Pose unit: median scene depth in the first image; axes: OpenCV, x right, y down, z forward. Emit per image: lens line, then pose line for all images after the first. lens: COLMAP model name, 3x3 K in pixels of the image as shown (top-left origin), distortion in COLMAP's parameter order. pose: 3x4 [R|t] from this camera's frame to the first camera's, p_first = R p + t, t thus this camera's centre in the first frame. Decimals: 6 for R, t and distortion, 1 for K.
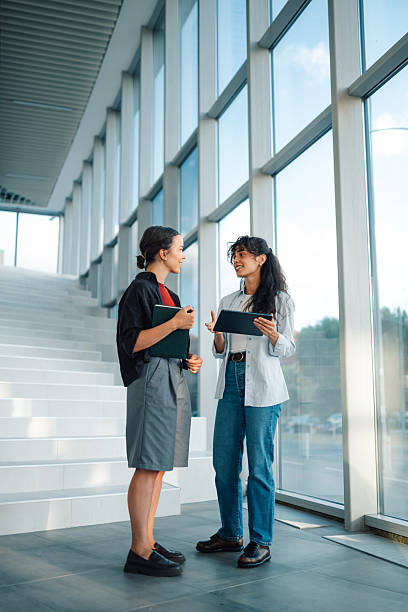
lens RADIAL K [[662.9, 0, 206.7], [0, 662.9, 324.5], [0, 0, 1]] dist [-0.031264, 0.000000]
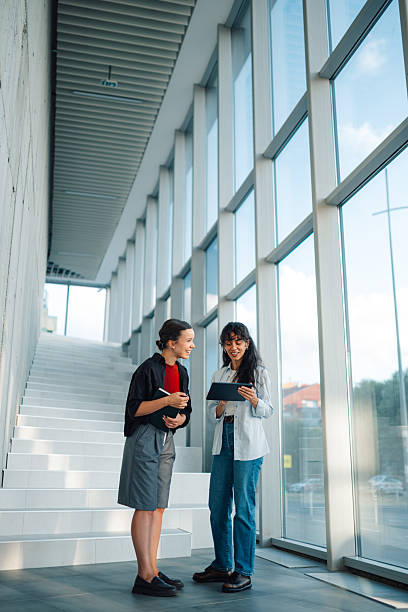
lens RADIAL K [[634.2, 0, 209.3], [0, 634.2, 306.7], [0, 0, 1]] dist [-0.031224, 0.000000]
pose [[0.998180, -0.007618, -0.059816, 0.054282], [-0.000002, 0.991985, -0.126359, -0.006700], [0.060299, 0.126129, 0.990179, -0.130821]]
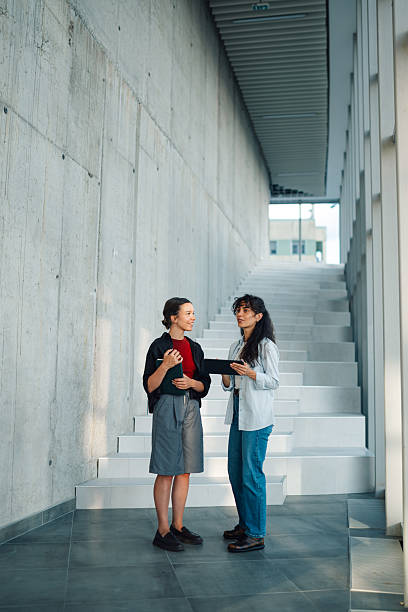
lens RADIAL K [[662.9, 0, 205.8], [0, 662.9, 302.8], [0, 0, 1]] dist [-0.031264, 0.000000]
pose [[0.883797, -0.047793, -0.465424, 0.372761], [0.051761, 0.998650, -0.004259, -0.075490], [0.464999, -0.020326, 0.885078, -0.111989]]
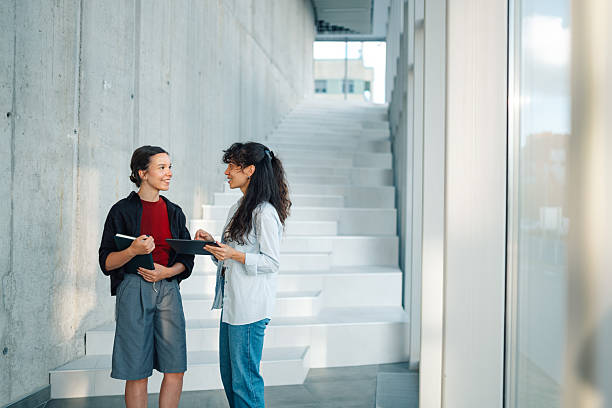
lens RADIAL K [[634.2, 0, 307.7], [0, 634.2, 204.3], [0, 0, 1]] dist [-0.031224, 0.000000]
pose [[0.917532, 0.002148, -0.397656, 0.324907], [0.041444, 0.994023, 0.100995, -0.086166], [0.395497, -0.109147, 0.911959, 0.119352]]
